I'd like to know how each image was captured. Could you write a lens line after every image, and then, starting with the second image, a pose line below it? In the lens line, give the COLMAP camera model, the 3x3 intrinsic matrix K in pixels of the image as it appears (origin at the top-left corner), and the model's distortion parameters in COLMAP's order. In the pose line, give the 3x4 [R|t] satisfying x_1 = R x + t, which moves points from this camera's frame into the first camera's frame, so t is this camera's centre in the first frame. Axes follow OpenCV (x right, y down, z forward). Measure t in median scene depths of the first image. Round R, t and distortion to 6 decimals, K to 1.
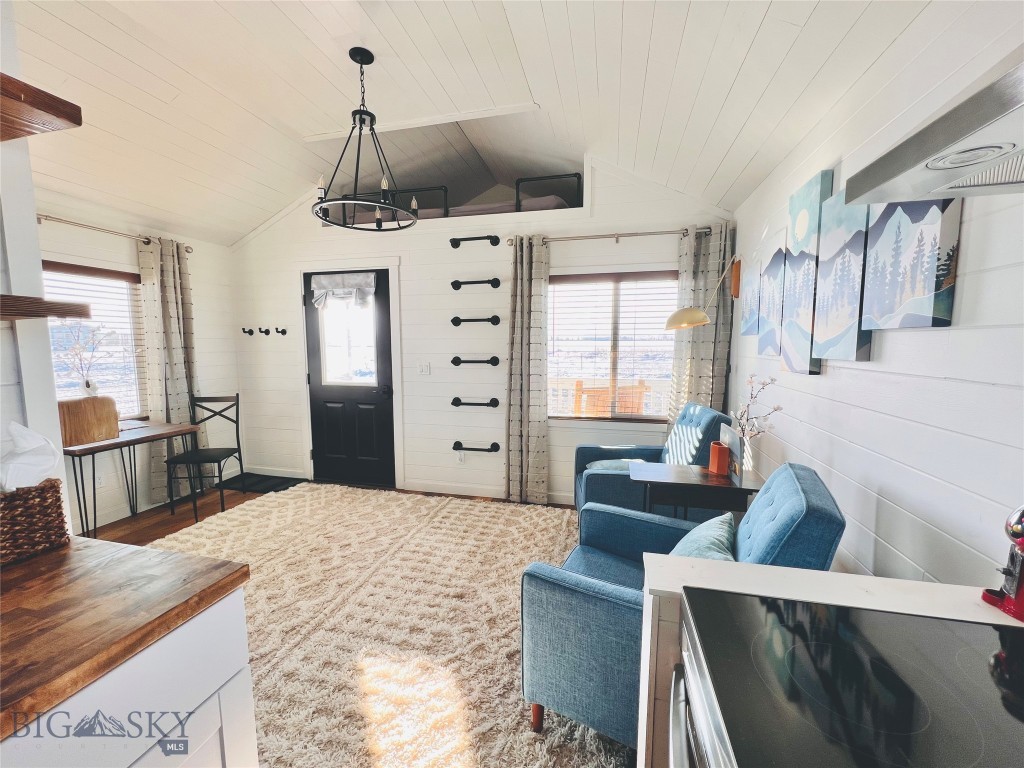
lens RADIAL K [[408.2, 0, 510.3], [0, 408.2, 385.1], [0, 0, 1]] dist [-0.002965, 0.000319]
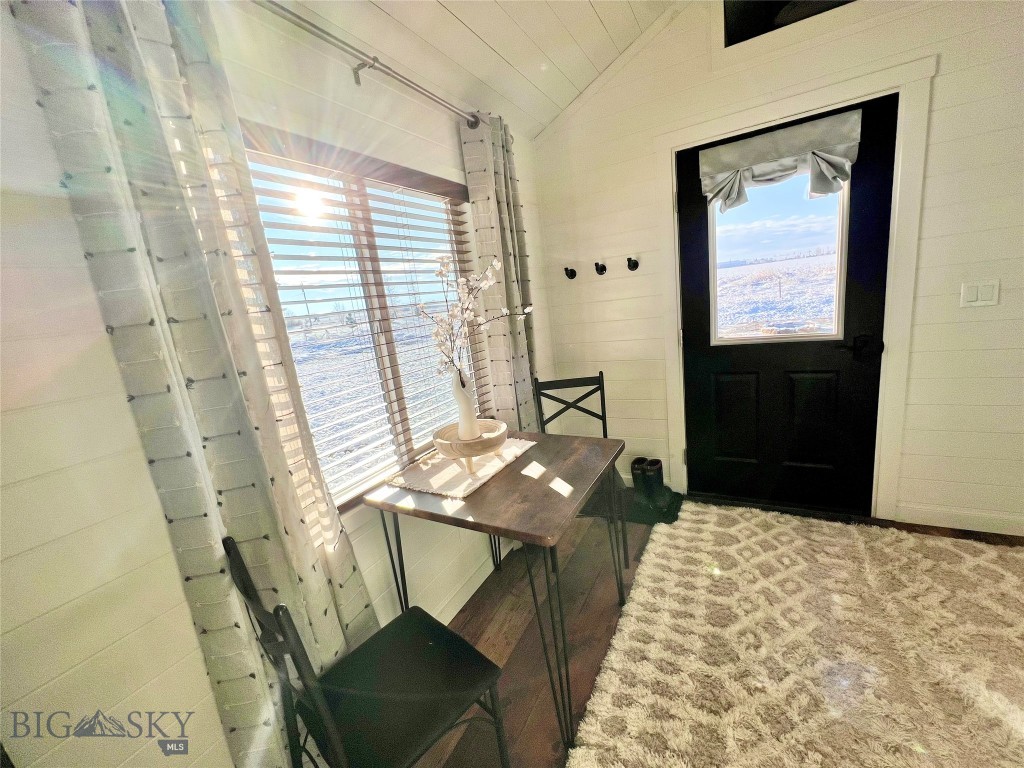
lens RADIAL K [[408.2, 0, 510.3], [0, 408.2, 385.1], [0, 0, 1]] dist [-0.002965, 0.000319]
pose [[0.957632, -0.061051, -0.281448, -0.650863], [0.094488, 0.989781, 0.106798, -0.039054], [0.272052, -0.128867, 0.953615, 0.388009]]
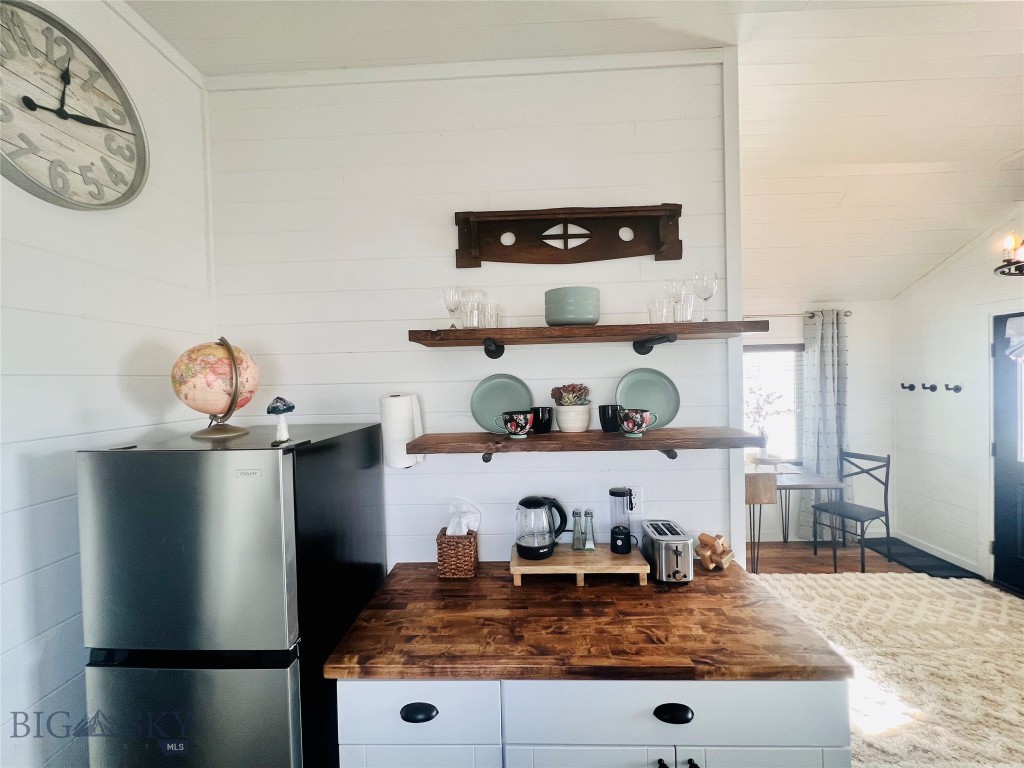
lens RADIAL K [[408.2, 0, 510.3], [0, 408.2, 385.1], [0, 0, 1]] dist [-0.002965, 0.000319]
pose [[0.208677, 0.016138, -0.977851, 0.080794], [-0.072764, 0.997349, 0.000931, -0.082074], [0.975274, 0.070958, 0.209298, -0.082414]]
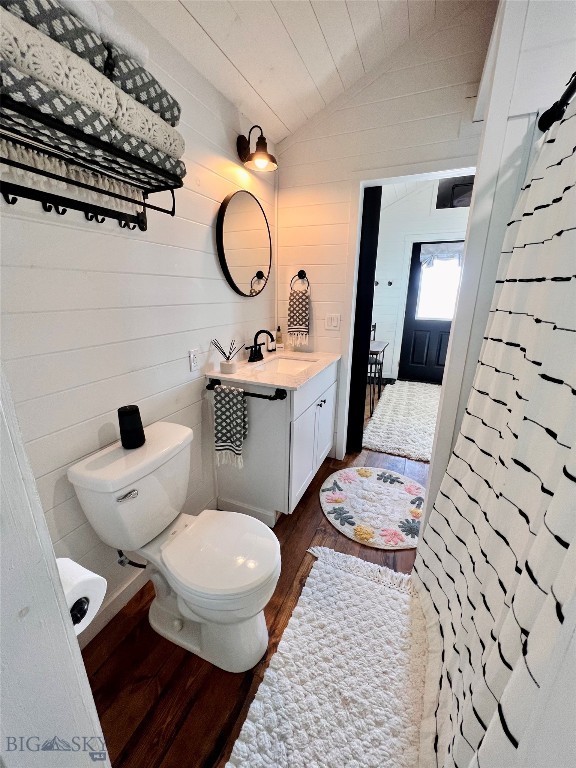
lens RADIAL K [[306.2, 0, 288.0], [0, 306.2, 384.0], [0, 0, 1]] dist [-0.002965, 0.000319]
pose [[0.988509, 0.054131, -0.141141, -0.857965], [-0.026319, 0.981056, 0.191926, 0.033527], [0.148856, -0.186006, 0.971207, -0.284242]]
